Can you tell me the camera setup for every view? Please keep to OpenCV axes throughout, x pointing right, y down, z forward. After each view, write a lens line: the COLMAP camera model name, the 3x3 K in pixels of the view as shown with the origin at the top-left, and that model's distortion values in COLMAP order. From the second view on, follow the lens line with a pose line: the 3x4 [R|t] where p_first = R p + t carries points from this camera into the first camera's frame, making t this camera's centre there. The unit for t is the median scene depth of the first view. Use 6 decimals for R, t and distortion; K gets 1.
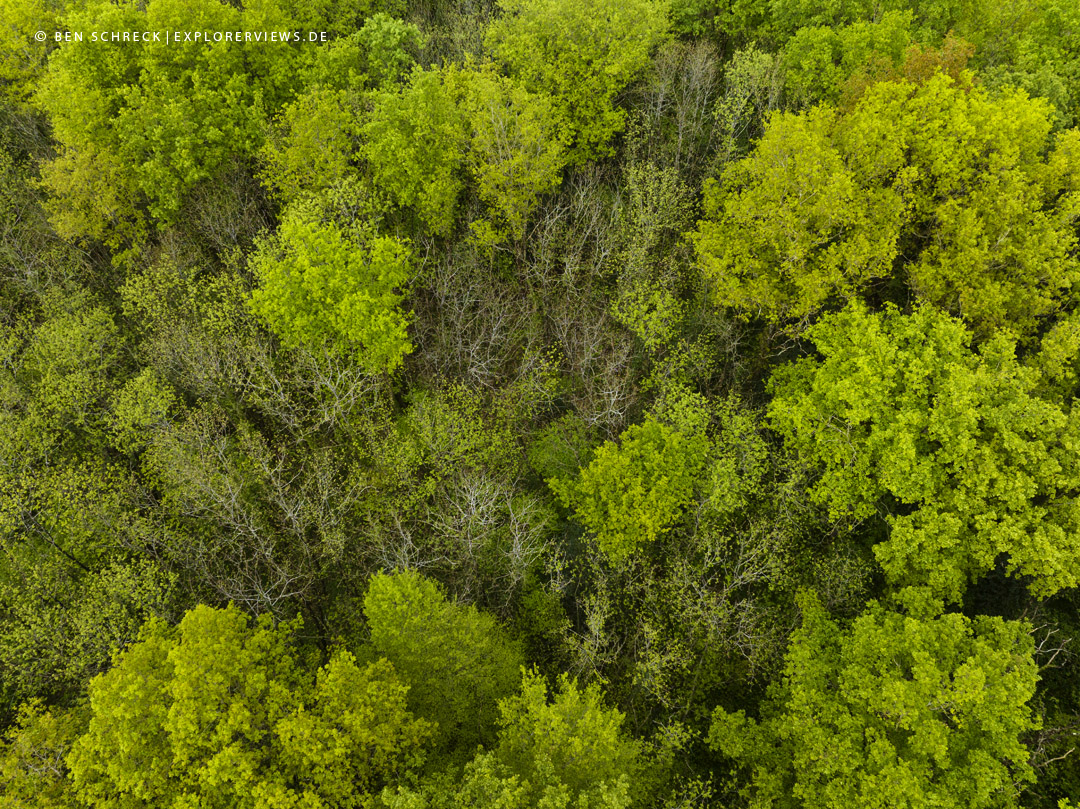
lens RADIAL K [[760.3, 0, 540.0], [0, 760.3, 404.5], [0, 0, 1]] dist [-0.010341, 0.002608]
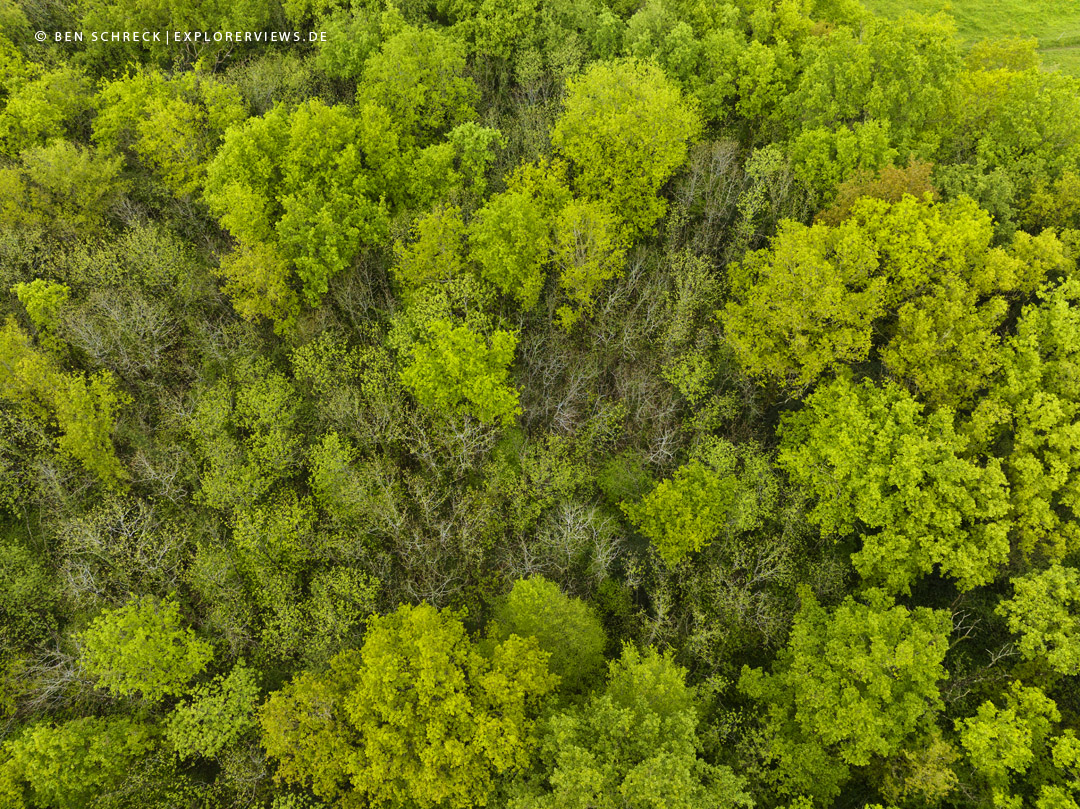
lens RADIAL K [[760.3, 0, 540.0], [0, 760.3, 404.5], [0, 0, 1]] dist [-0.010341, 0.002608]
pose [[0.999981, -0.003648, 0.005045, -0.156338], [0.003350, 0.998319, 0.057858, -0.181559], [-0.005247, -0.057840, 0.998312, -0.414834]]
